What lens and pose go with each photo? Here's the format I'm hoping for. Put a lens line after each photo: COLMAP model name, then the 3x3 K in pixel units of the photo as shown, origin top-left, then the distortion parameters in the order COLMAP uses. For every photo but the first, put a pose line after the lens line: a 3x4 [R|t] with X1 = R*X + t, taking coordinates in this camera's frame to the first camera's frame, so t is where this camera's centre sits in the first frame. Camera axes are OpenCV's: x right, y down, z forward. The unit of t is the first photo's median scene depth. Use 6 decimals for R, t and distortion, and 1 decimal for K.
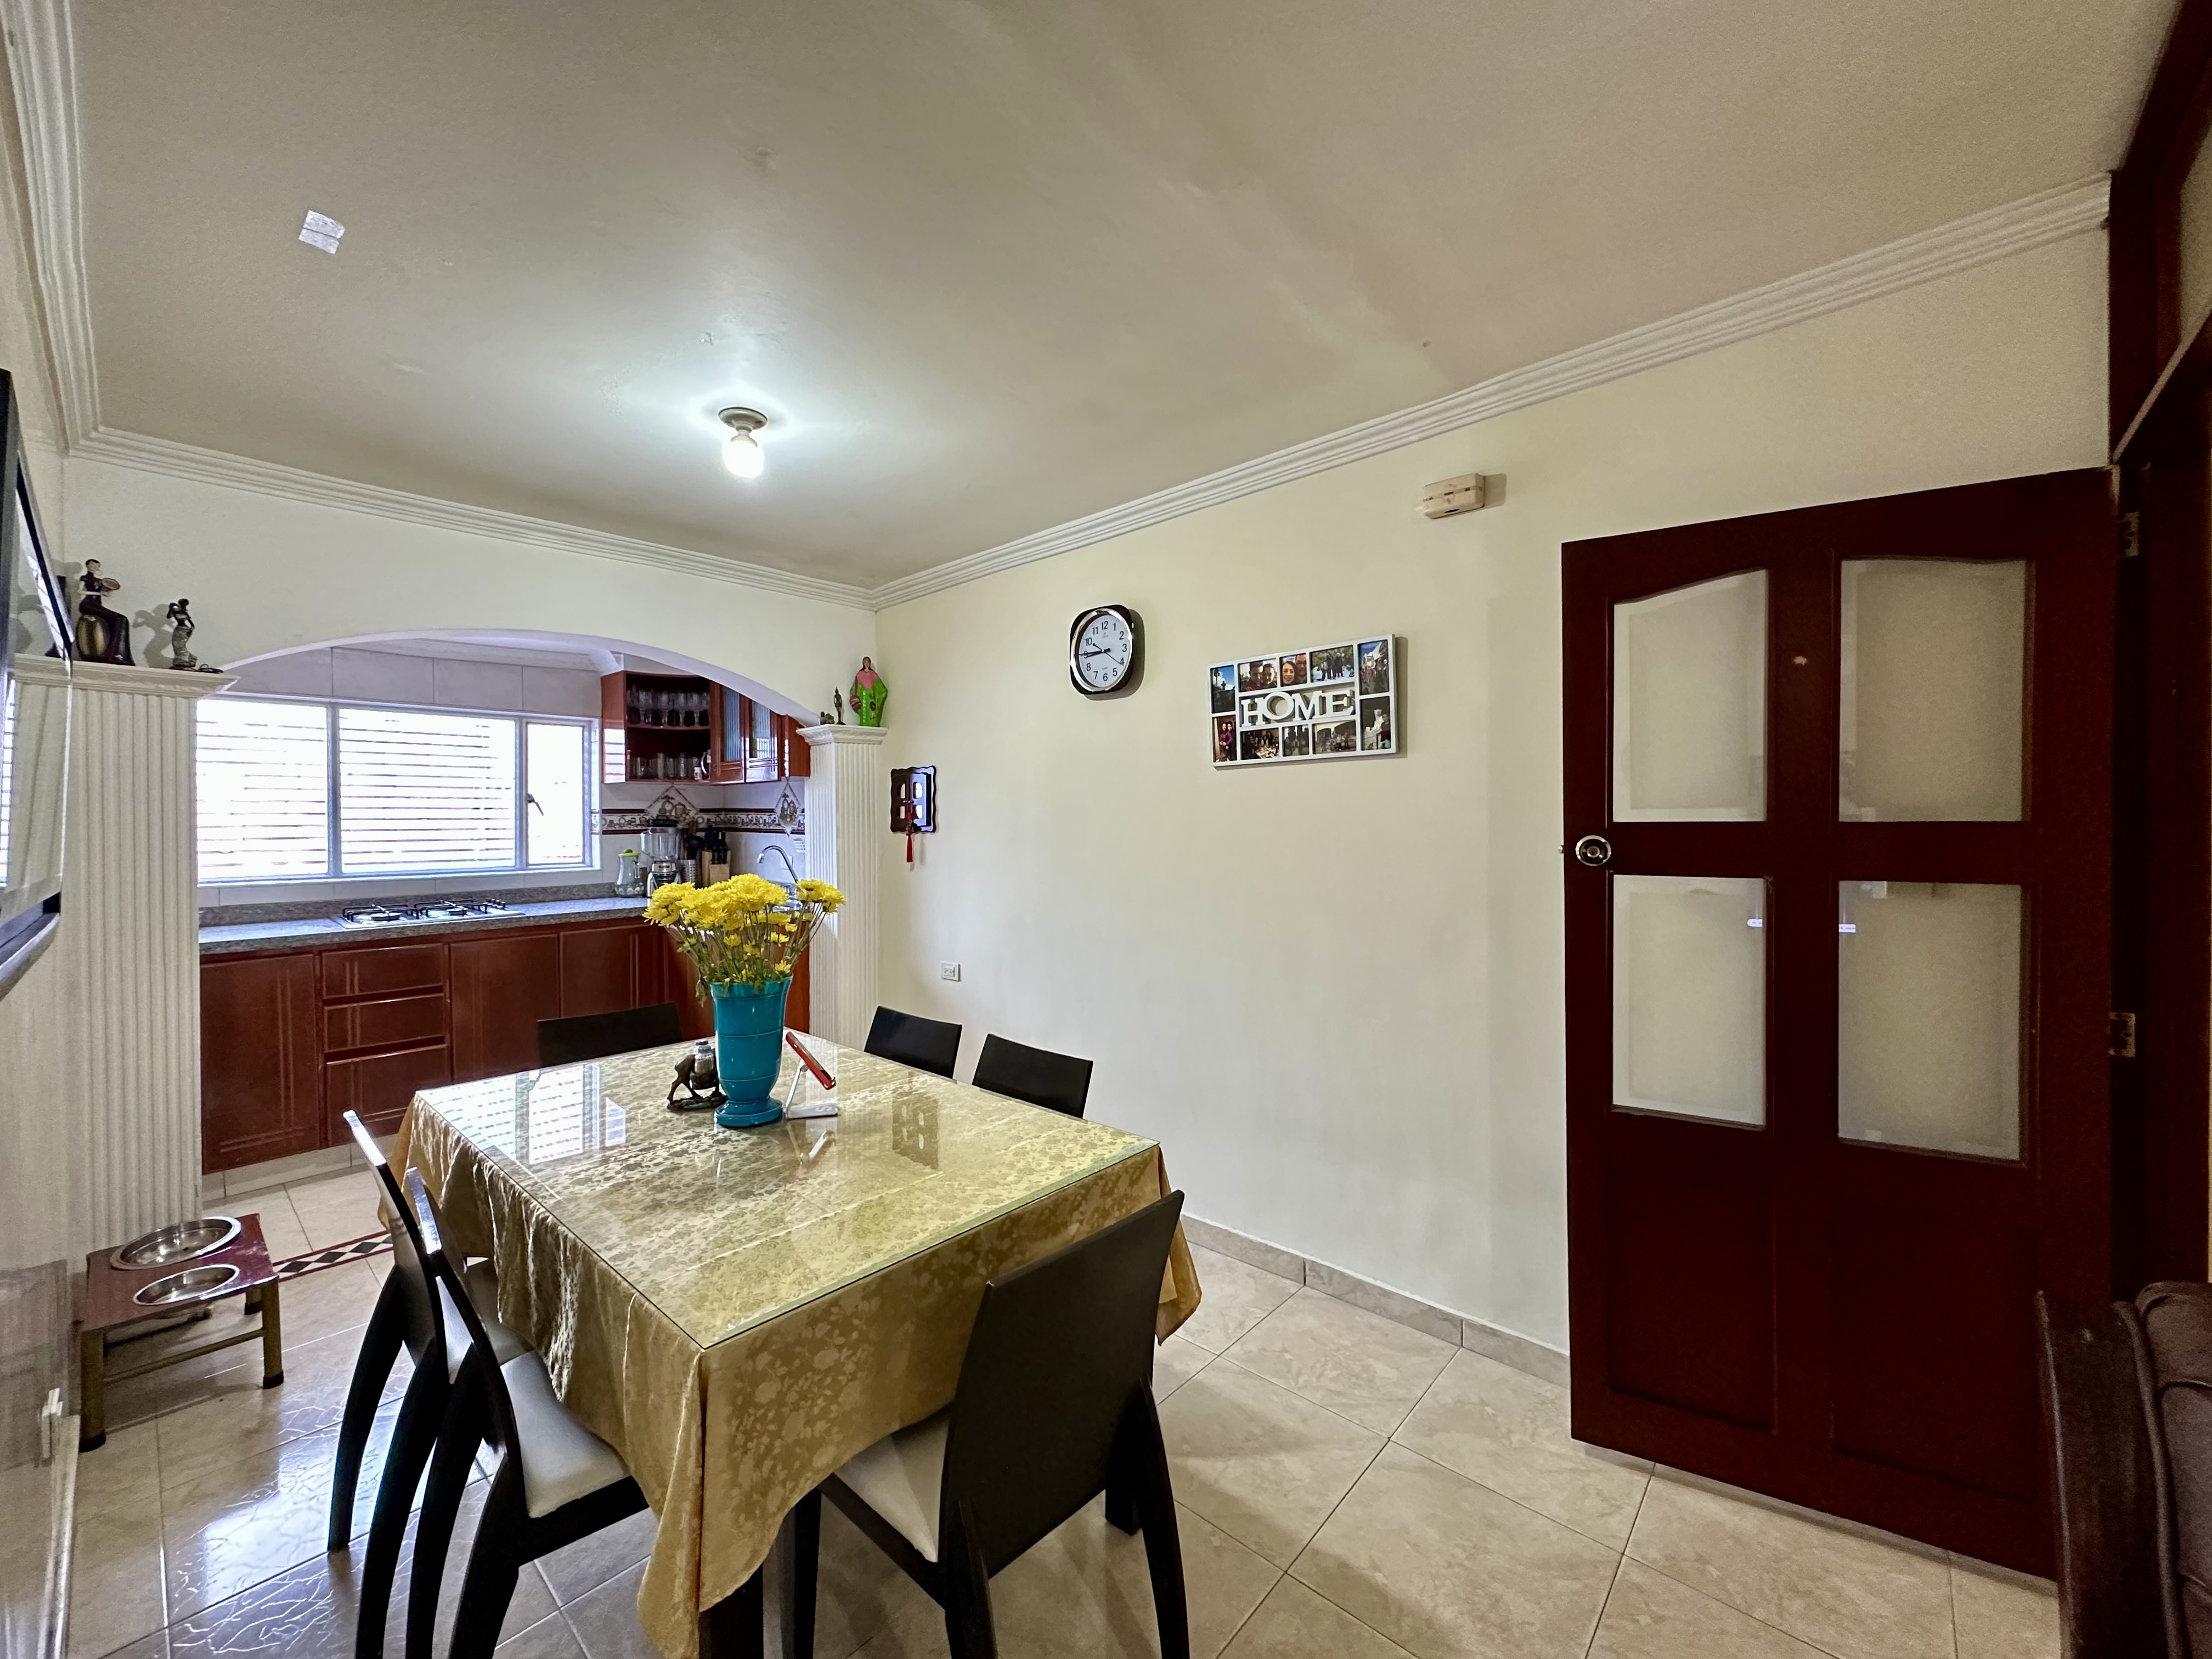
lens RADIAL K [[880.4, 0, 1105.0], [0, 880.4, 825.7], [0, 0, 1]] dist [-0.000483, 0.000173]
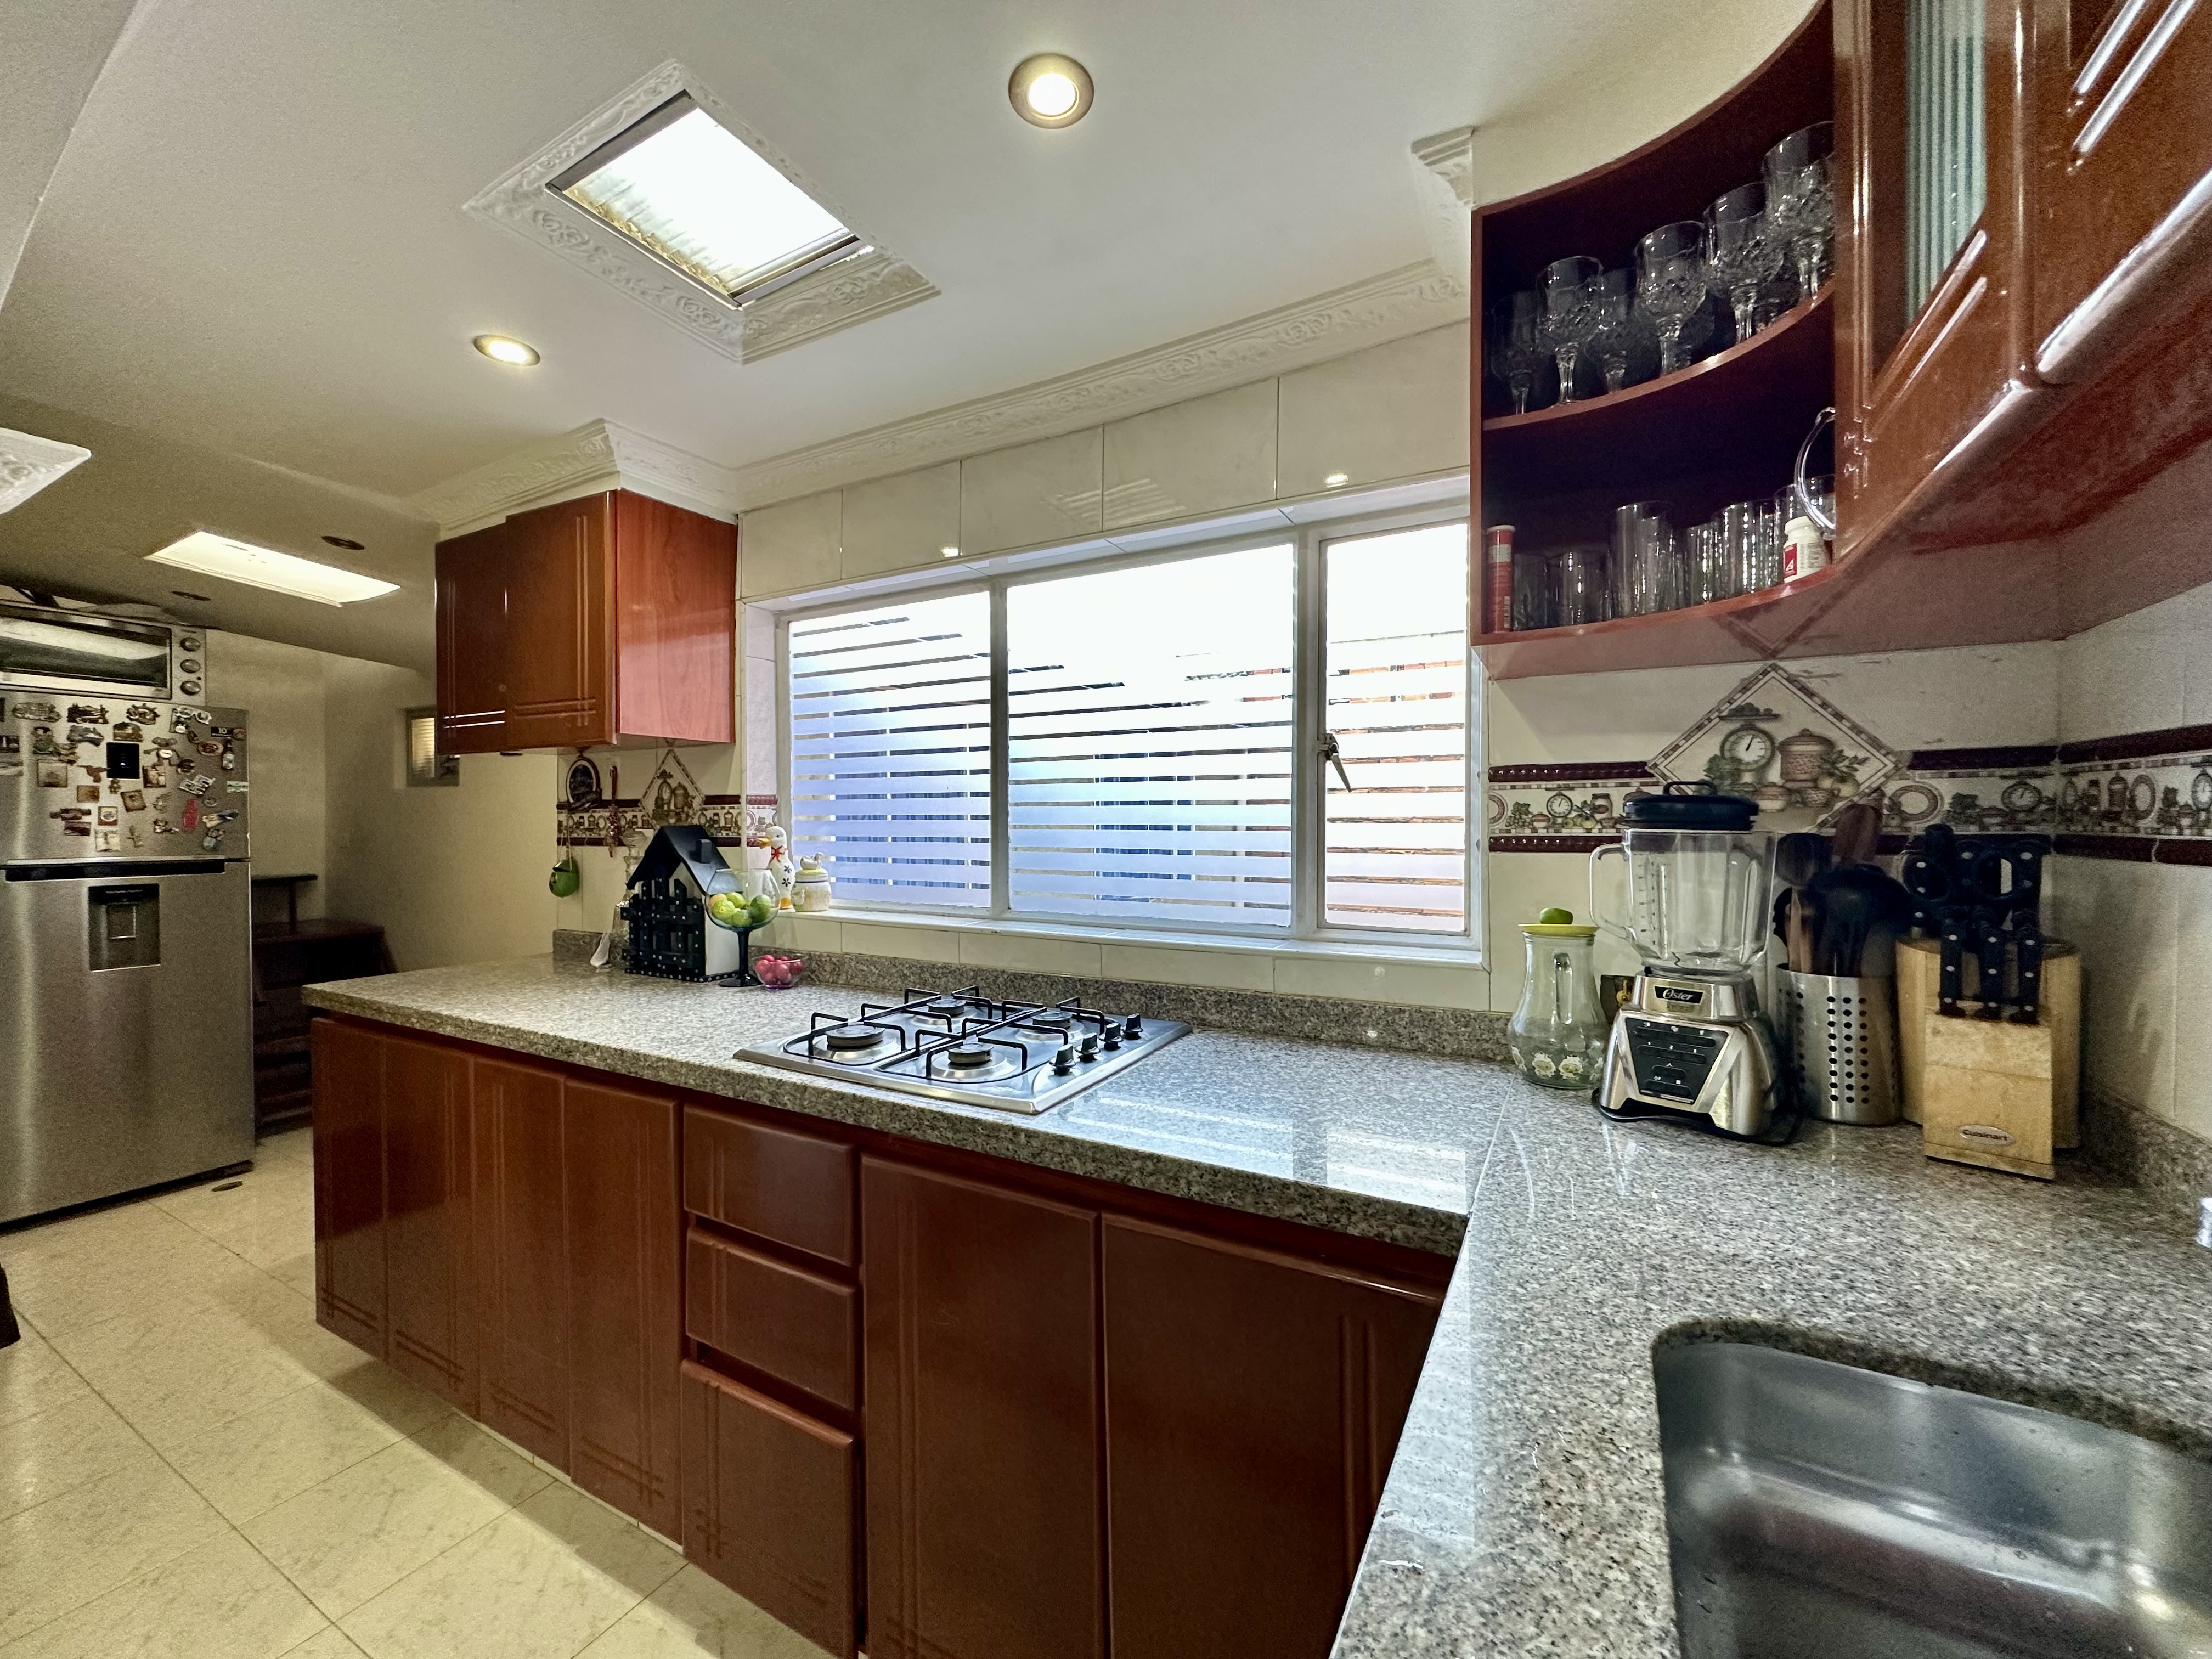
lens RADIAL K [[880.4, 0, 1105.0], [0, 880.4, 825.7], [0, 0, 1]] dist [-0.000483, 0.000173]
pose [[0.224971, 0.008586, -0.974328, -0.300930], [-0.009319, 0.999934, 0.006660, 0.000307], [0.974321, 0.007581, 0.225036, 0.787674]]
